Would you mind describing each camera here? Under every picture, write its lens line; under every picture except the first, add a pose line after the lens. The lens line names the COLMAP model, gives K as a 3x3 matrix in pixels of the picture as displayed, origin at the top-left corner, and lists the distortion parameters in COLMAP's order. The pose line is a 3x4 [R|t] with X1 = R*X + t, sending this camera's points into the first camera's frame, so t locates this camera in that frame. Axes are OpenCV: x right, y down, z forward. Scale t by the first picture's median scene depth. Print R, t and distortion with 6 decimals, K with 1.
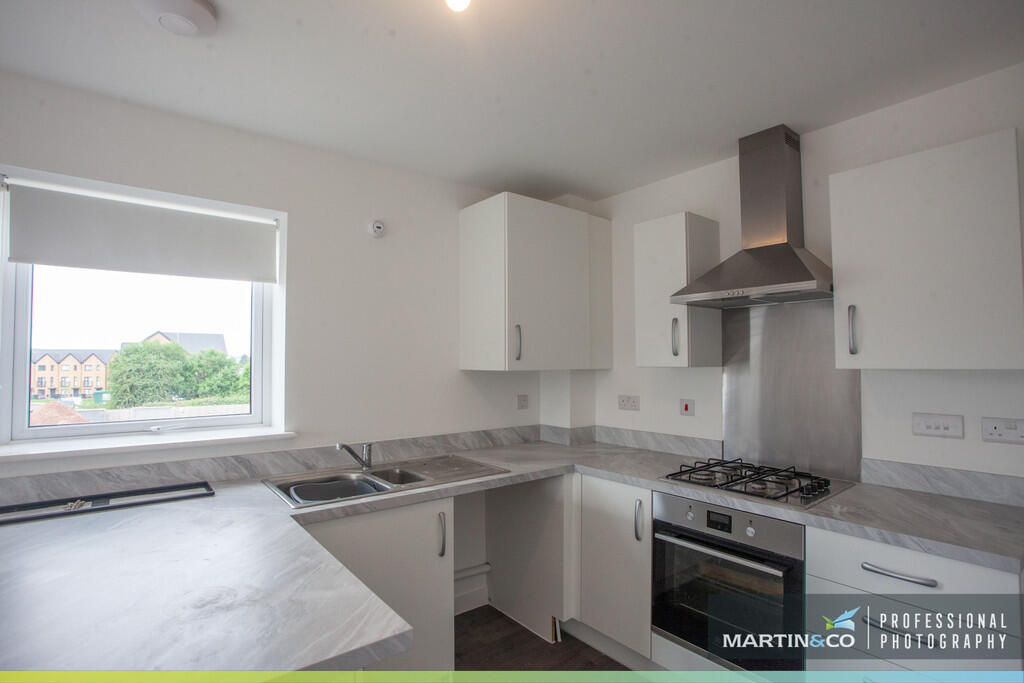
lens RADIAL K [[501.1, 0, 506.6], [0, 501.1, 346.4], [0, 0, 1]] dist [-0.072168, 0.035964]
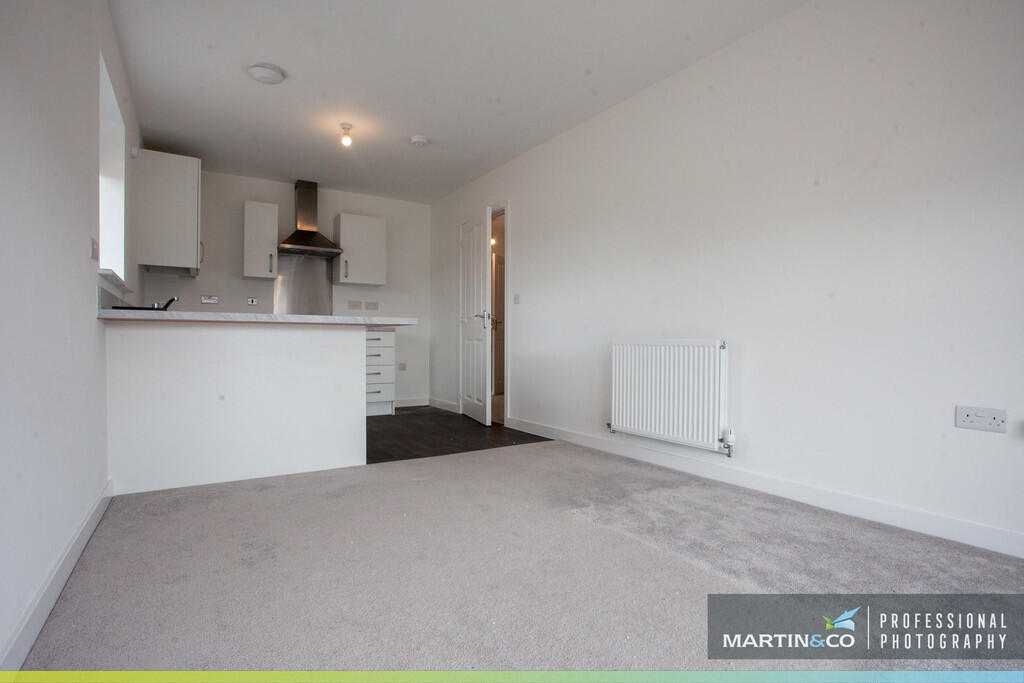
lens RADIAL K [[501.1, 0, 506.6], [0, 501.1, 346.4], [0, 0, 1]] dist [-0.072168, 0.035964]
pose [[0.106810, -0.004671, 0.994268, -1.525114], [-0.033604, 0.999401, 0.008305, 0.265863], [-0.993711, -0.034299, 0.106589, -0.188357]]
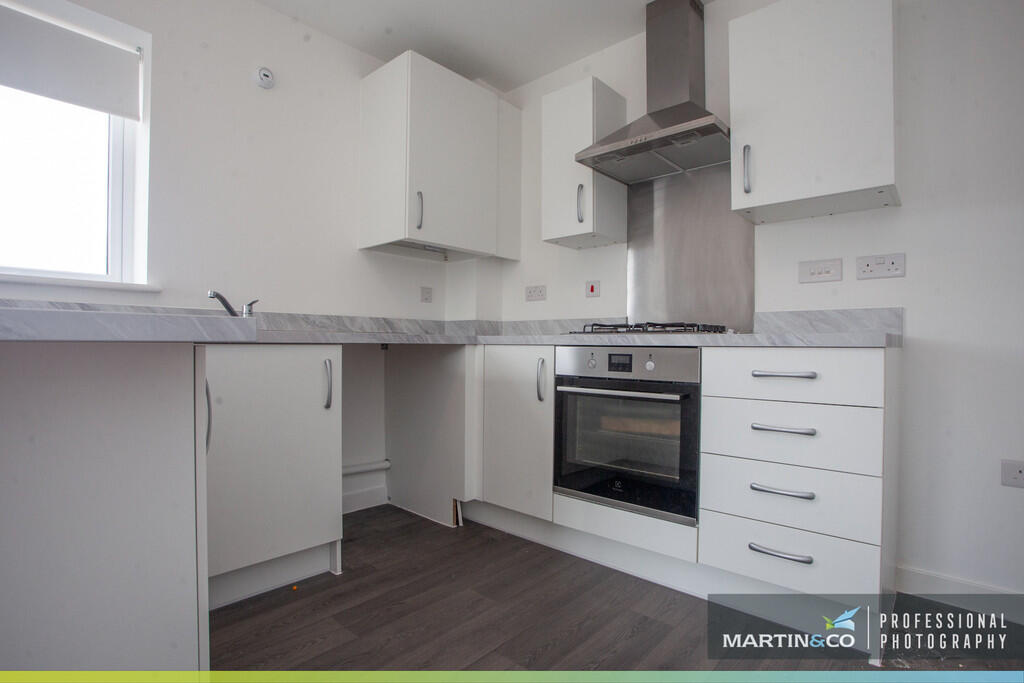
lens RADIAL K [[507.1, 0, 505.0], [0, 507.1, 346.6], [0, 0, 1]] dist [-0.074402, 0.033250]
pose [[0.987269, 0.008330, 0.158840, 0.035387], [-0.013518, 0.999409, 0.031612, 0.229129], [-0.158482, -0.033357, 0.986798, 0.034185]]
